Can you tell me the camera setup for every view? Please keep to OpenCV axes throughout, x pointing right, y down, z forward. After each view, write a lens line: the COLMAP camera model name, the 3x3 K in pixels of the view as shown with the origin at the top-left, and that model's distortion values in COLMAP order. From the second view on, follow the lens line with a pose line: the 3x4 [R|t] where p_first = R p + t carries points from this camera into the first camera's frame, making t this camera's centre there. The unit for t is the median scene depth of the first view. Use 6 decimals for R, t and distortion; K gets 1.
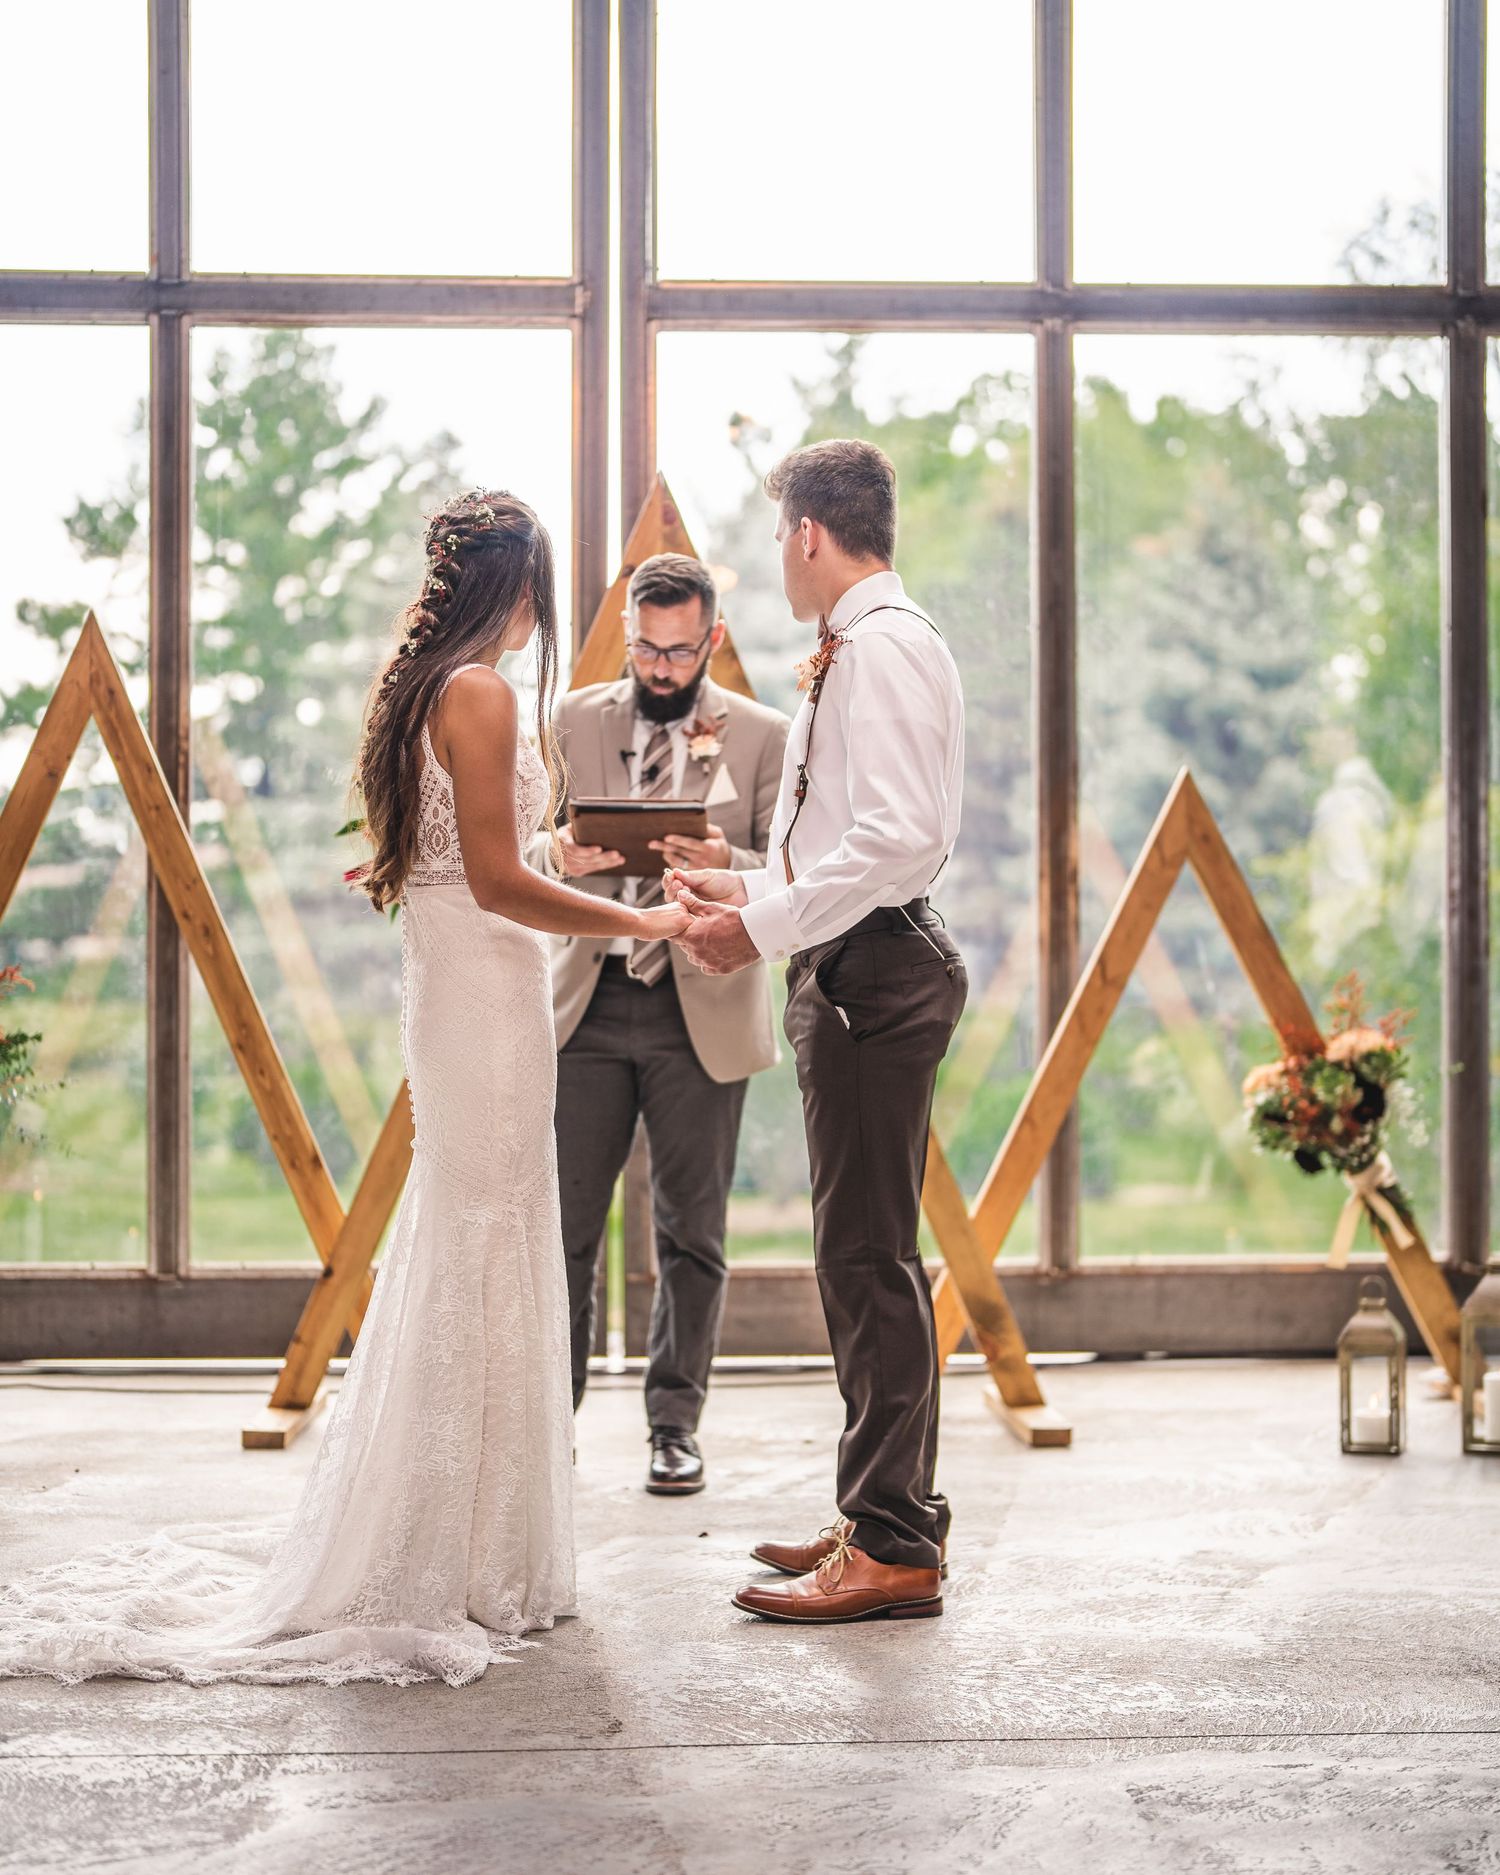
lens RADIAL K [[3438.6, 0, 720.5], [0, 3438.6, 929.9], [0, 0, 1]] dist [-0.005652, 0.000000]
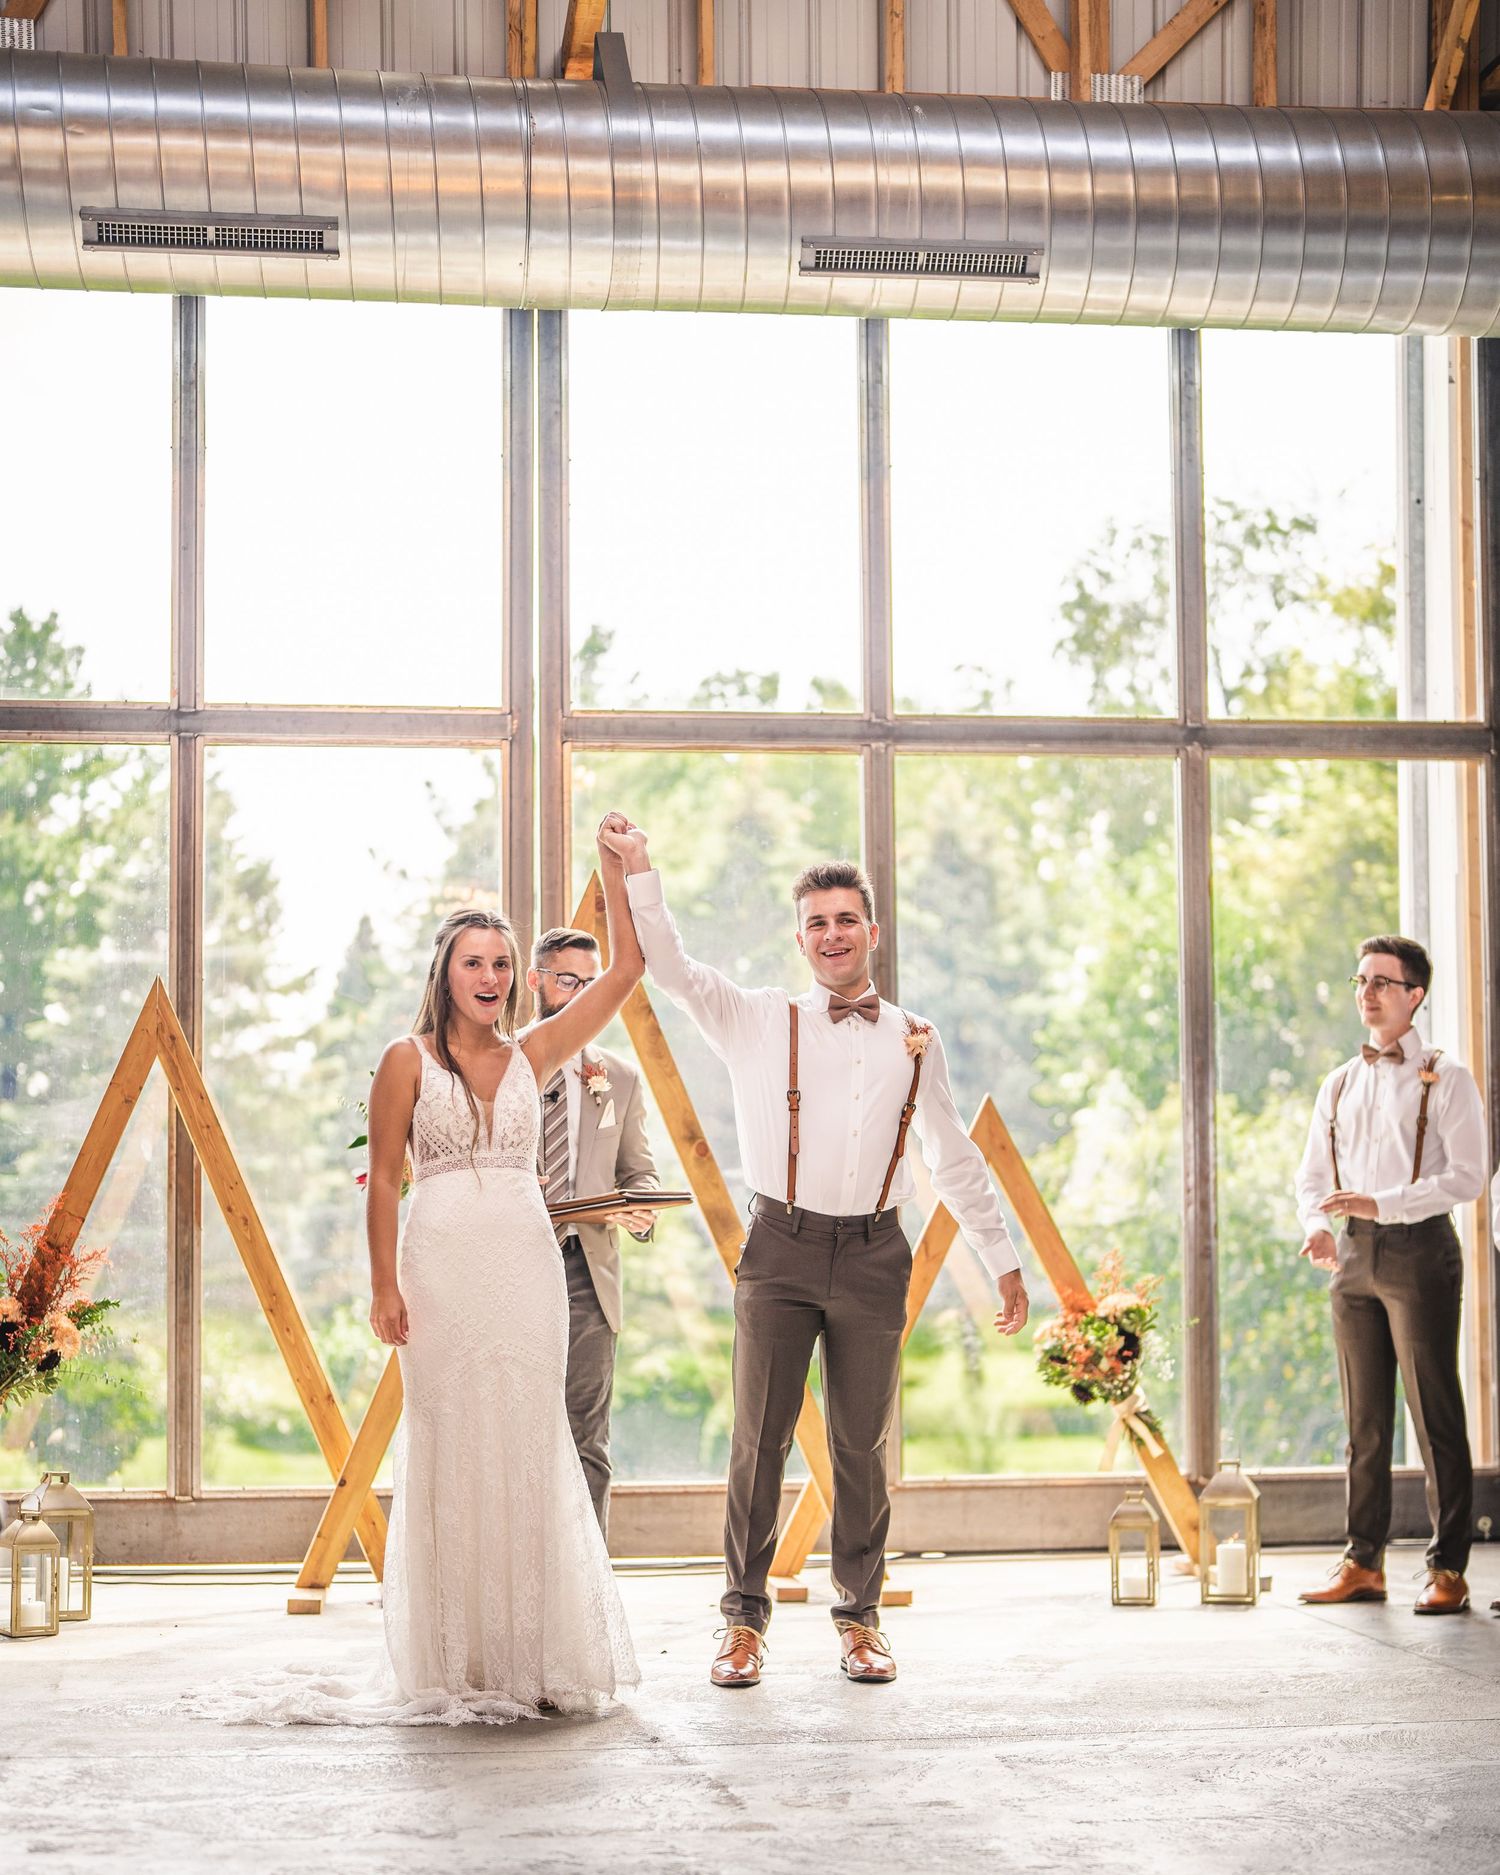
lens RADIAL K [[3438.6, 0, 757.4], [0, 3438.6, 1108.7], [0, 0, 1]] dist [-0.005652, 0.000000]
pose [[0.996188, -0.001477, 0.087216, -0.067688], [0.004528, 0.999384, -0.034790, 0.003744], [-0.087111, 0.035052, 0.995582, -0.302929]]
